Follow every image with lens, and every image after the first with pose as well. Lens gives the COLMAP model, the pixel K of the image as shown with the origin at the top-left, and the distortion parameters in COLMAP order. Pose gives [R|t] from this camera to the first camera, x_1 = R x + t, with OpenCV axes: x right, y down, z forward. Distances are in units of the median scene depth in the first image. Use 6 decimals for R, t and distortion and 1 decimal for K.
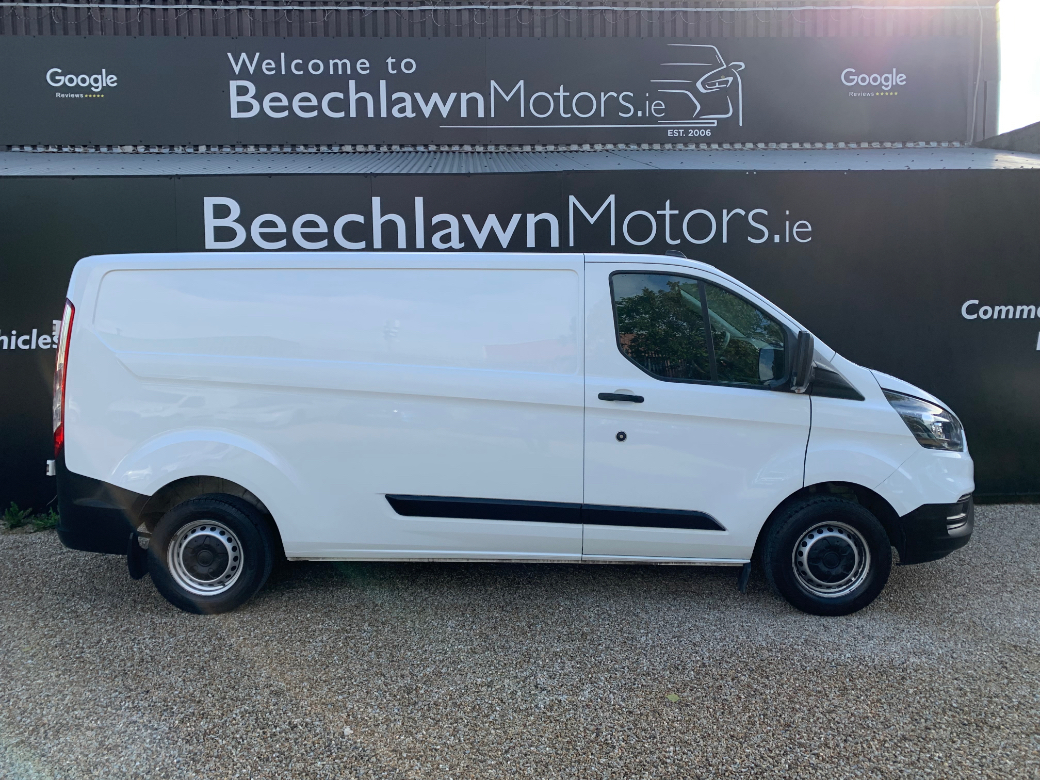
lens RADIAL K [[817.9, 0, 522.9], [0, 817.9, 379.1], [0, 0, 1]] dist [0.004259, 0.003572]
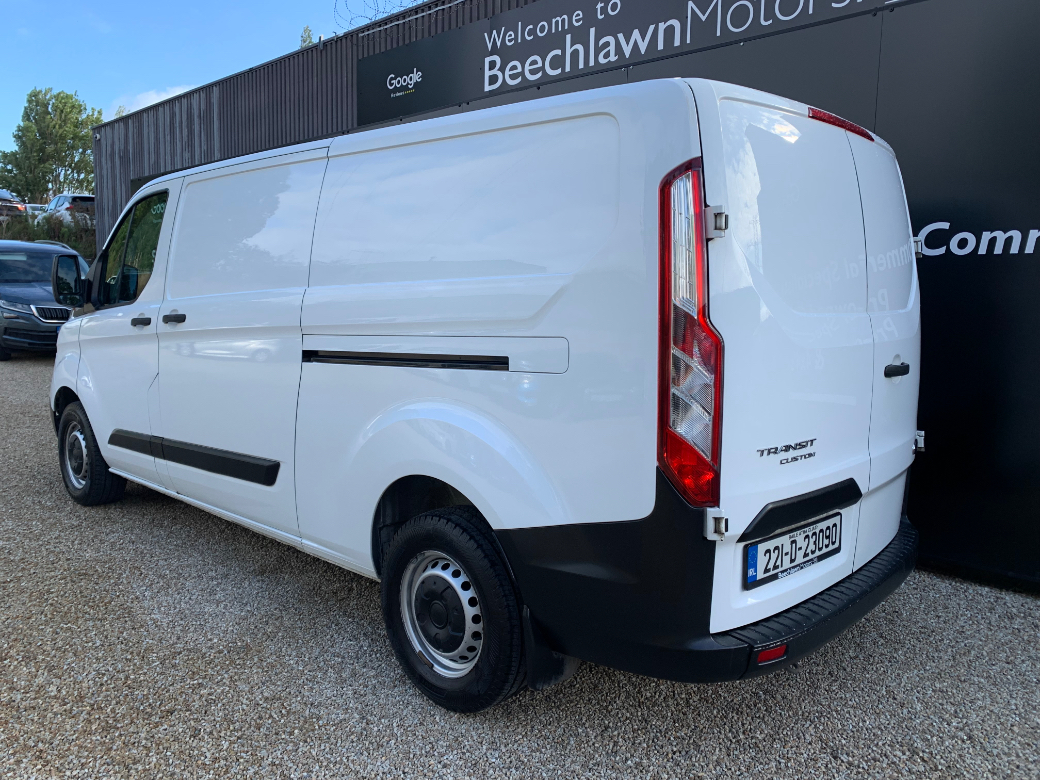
lens RADIAL K [[807.1, 0, 520.0], [0, 807.1, 390.0], [0, 0, 1]] dist [0.006536, -0.002591]
pose [[0.683593, 0.107288, -0.721935, 0.520497], [-0.071086, 0.994221, 0.080442, -0.002447], [0.726394, -0.003671, 0.687269, 0.263914]]
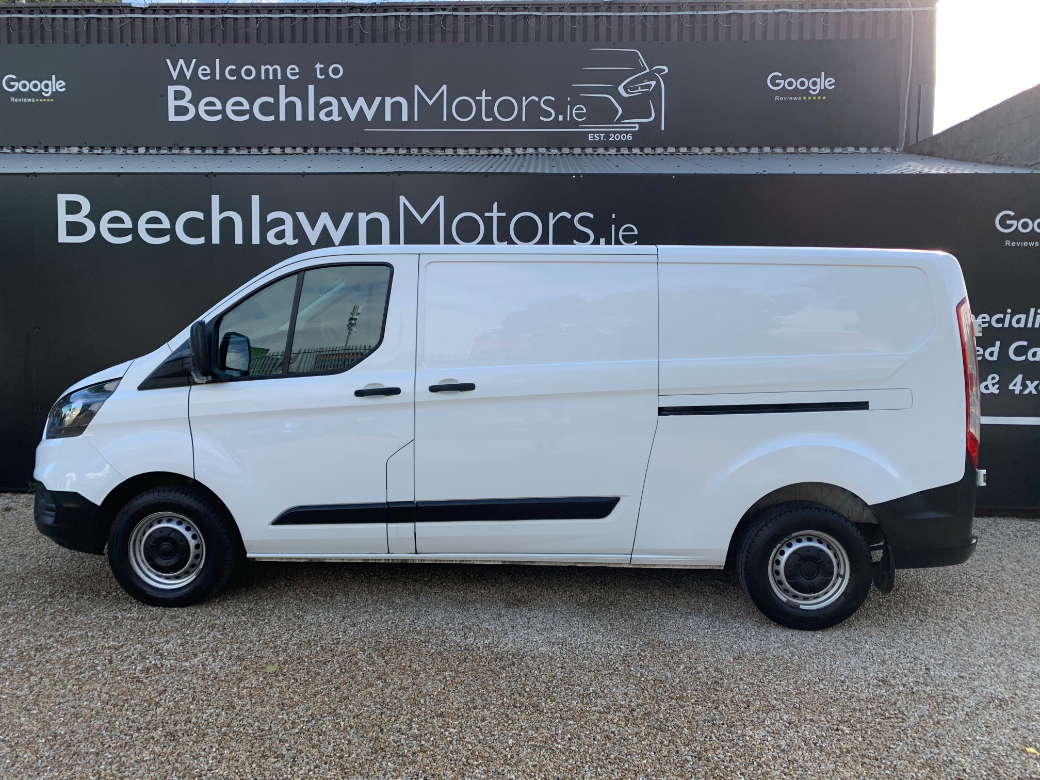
lens RADIAL K [[807.1, 0, 520.0], [0, 807.1, 390.0], [0, 0, 1]] dist [0.006536, -0.002591]
pose [[0.995890, 0.030258, -0.085367, 0.192710], [-0.029255, 0.999488, 0.012971, 0.001394], [0.085716, -0.010420, 0.996265, -0.005025]]
